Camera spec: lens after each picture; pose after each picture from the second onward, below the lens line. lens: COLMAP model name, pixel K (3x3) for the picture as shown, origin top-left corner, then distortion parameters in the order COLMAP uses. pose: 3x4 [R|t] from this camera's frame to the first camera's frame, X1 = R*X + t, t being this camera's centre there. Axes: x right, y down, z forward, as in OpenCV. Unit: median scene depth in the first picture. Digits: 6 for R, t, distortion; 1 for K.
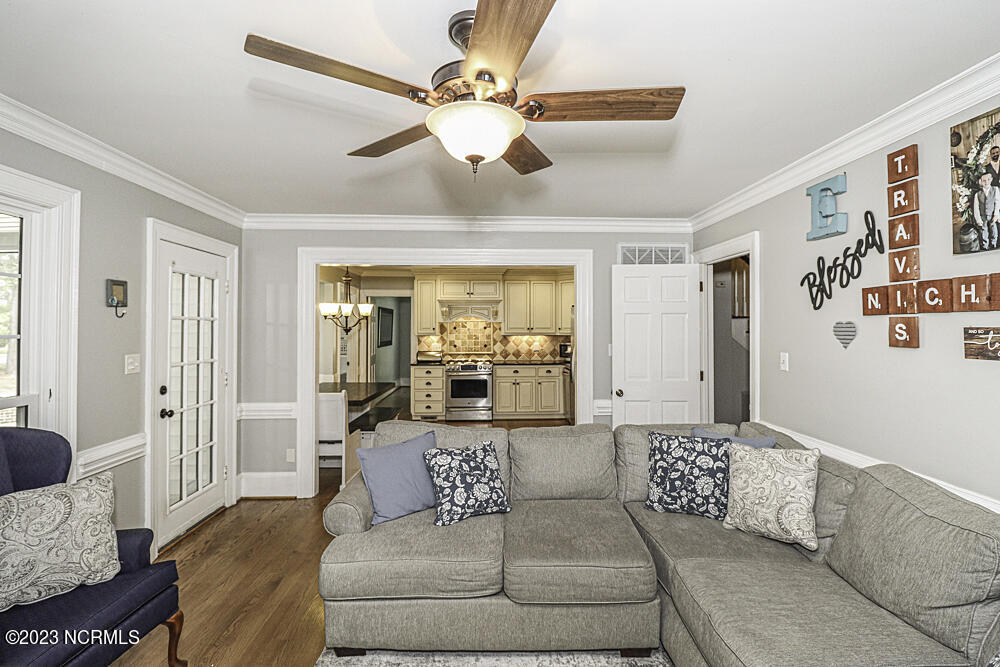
lens RADIAL K [[475.4, 0, 506.1], [0, 475.4, 323.4], [0, 0, 1]] dist [0.002813, -0.014587]
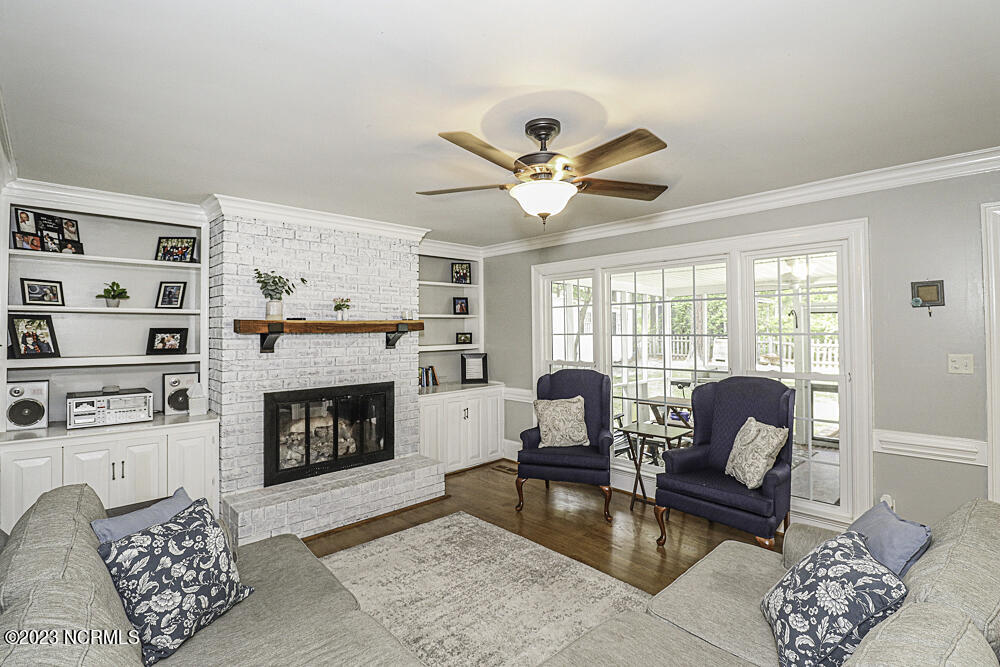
lens RADIAL K [[475.4, 0, 506.1], [0, 475.4, 323.4], [0, 0, 1]] dist [0.002813, -0.014587]
pose [[-0.759810, -0.004565, -0.650129, 0.681237], [0.014190, 0.999621, -0.023603, 0.015405], [0.649990, -0.027159, -0.759457, 1.426155]]
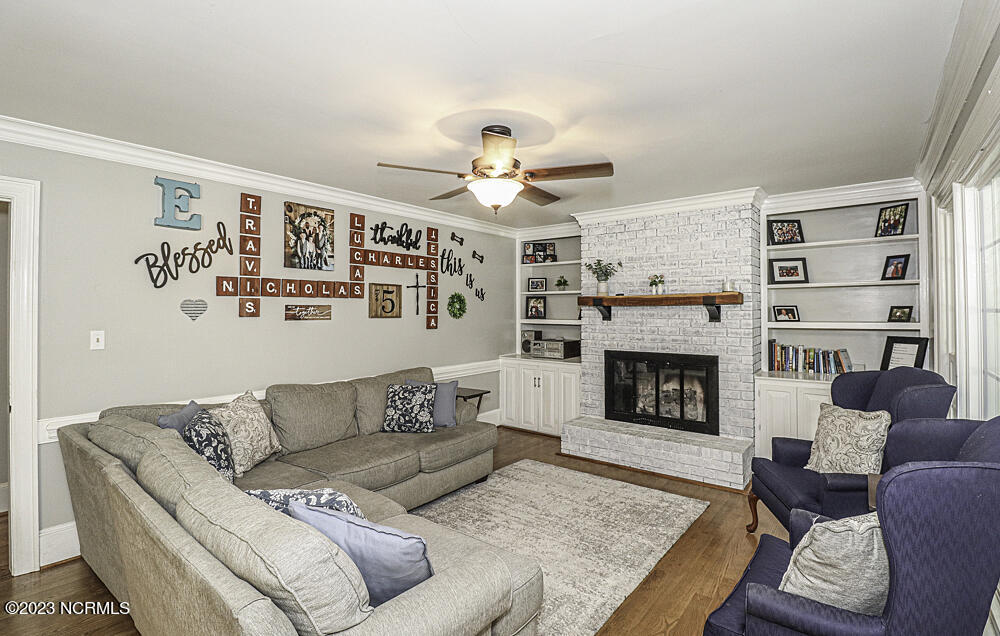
lens RADIAL K [[467.7, 0, 502.7], [0, 467.7, 304.5], [0, 0, 1]] dist [-0.016129, -0.000028]
pose [[-0.753594, 0.009887, 0.657266, -0.843524], [-0.003378, 0.999815, -0.018912, 0.034715], [-0.657332, -0.016472, -0.753421, 1.601067]]
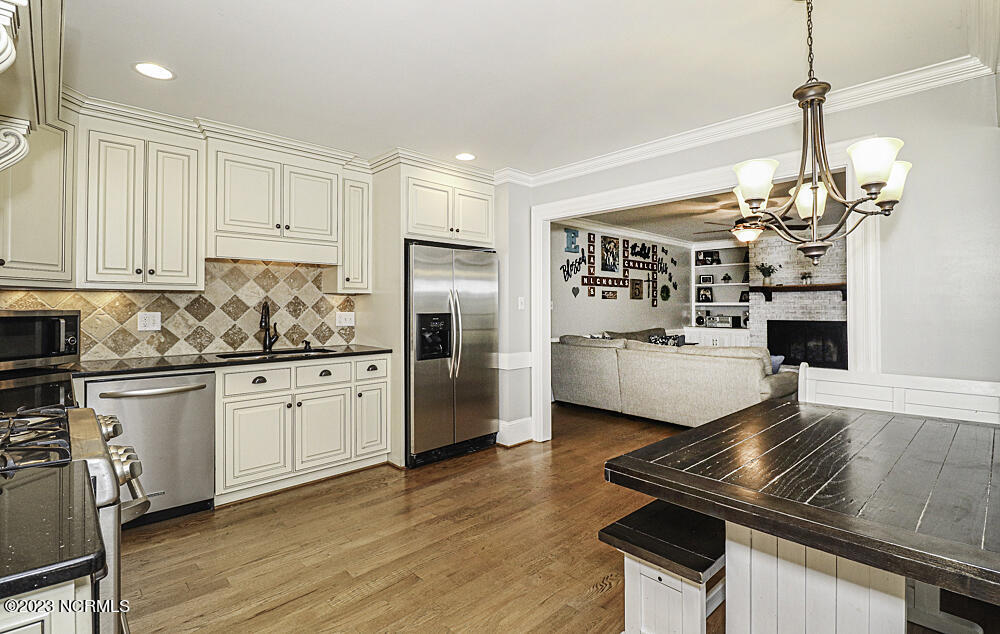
lens RADIAL K [[467.7, 0, 502.7], [0, 467.7, 303.5], [0, 0, 1]] dist [-0.016129, -0.000028]
pose [[-0.655236, 0.009821, 0.755361, -1.093128], [-0.003811, 0.999860, -0.016306, 0.147283], [-0.755415, -0.013563, -0.655106, 3.409238]]
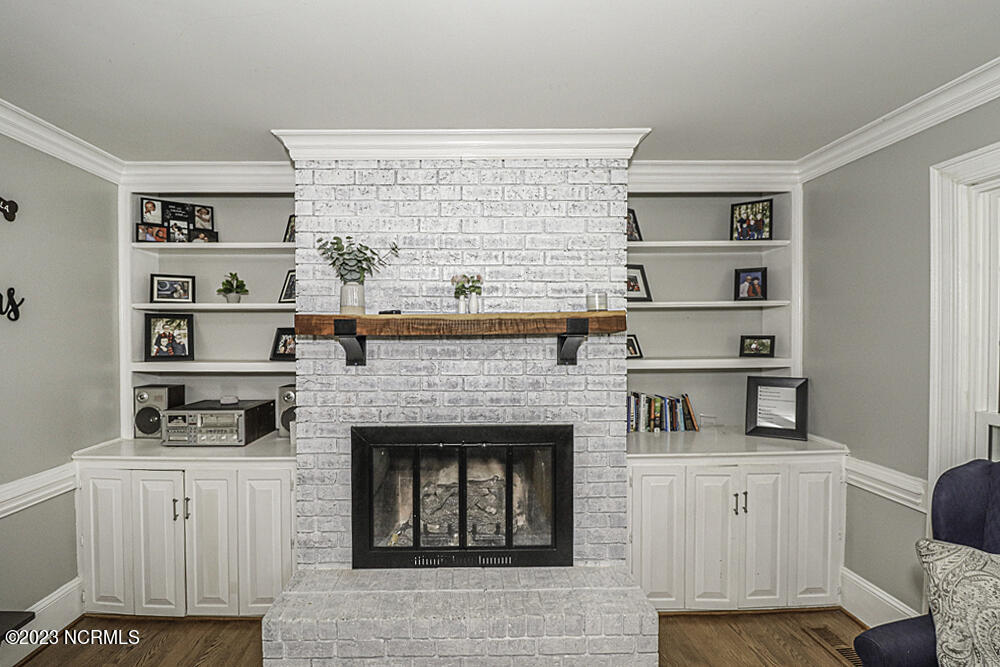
lens RADIAL K [[483.8, 0, 471.5], [0, 483.8, 339.3], [0, 0, 1]] dist [-0.009695, -0.000800]
pose [[-0.999240, 0.003661, 0.038799, -0.070977], [0.003814, 0.999985, 0.003885, 0.004296], [-0.038784, 0.004030, -0.999239, 0.707068]]
